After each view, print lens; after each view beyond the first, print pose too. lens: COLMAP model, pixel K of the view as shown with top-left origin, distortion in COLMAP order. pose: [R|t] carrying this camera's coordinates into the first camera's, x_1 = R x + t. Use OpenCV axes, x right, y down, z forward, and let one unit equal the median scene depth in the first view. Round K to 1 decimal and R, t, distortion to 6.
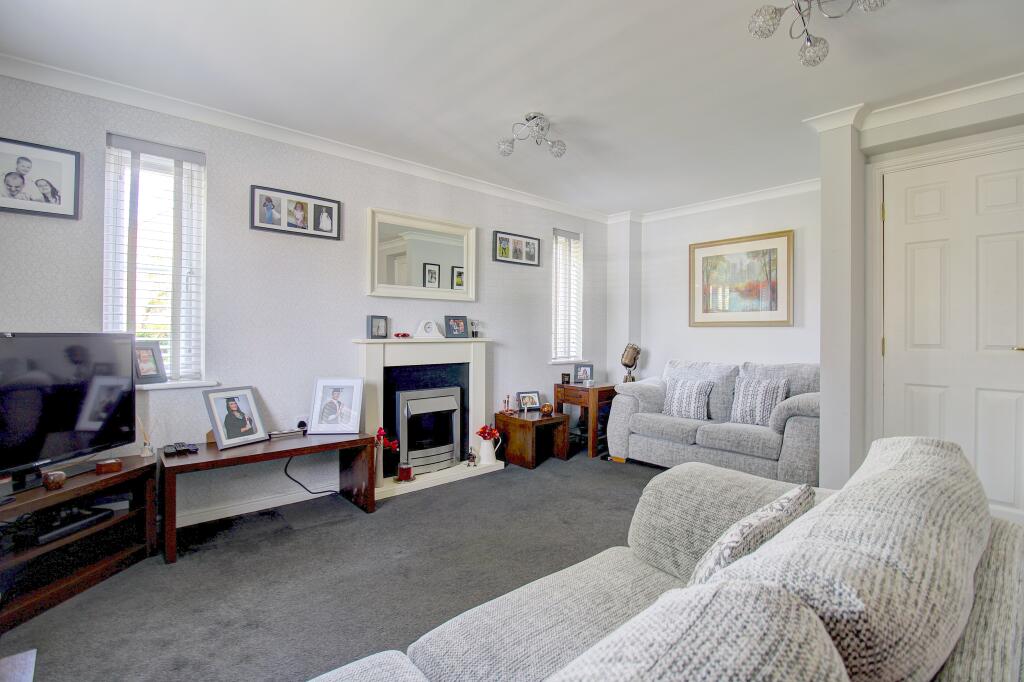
lens RADIAL K [[478.5, 0, 508.0], [0, 478.5, 336.0], [0, 0, 1]] dist [-0.003258, -0.000667]
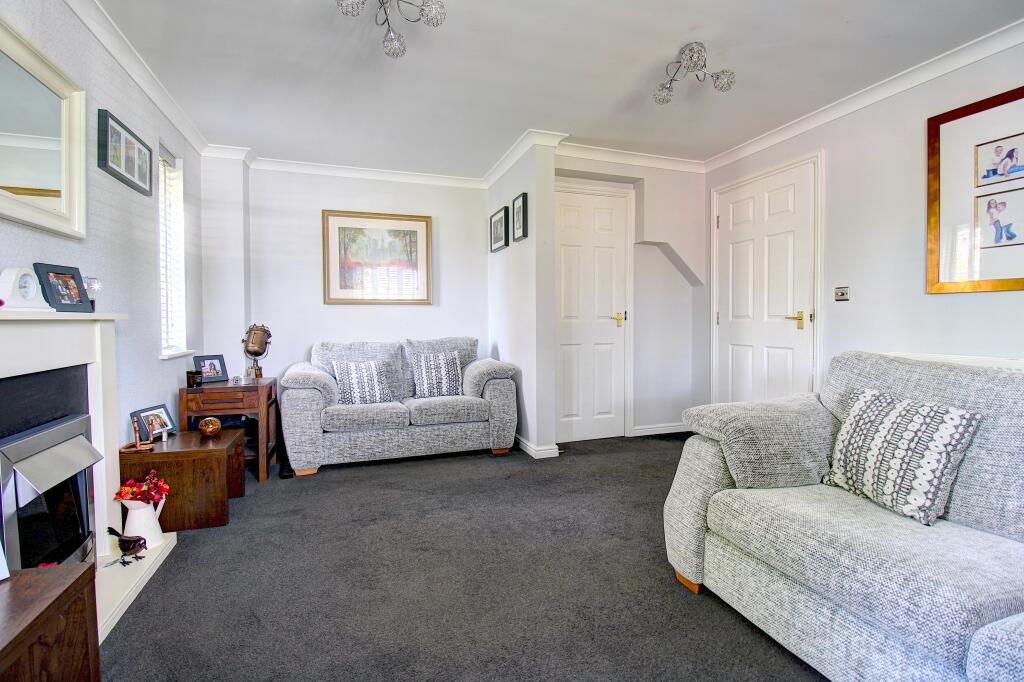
lens RADIAL K [[478.5, 0, 509.6], [0, 478.5, 335.2], [0, 0, 1]] dist [-0.003258, -0.000667]
pose [[0.388598, -0.036237, 0.920694, -0.328182], [0.010013, 0.999333, 0.035106, 0.012140], [-0.921353, -0.004424, 0.388702, 0.372347]]
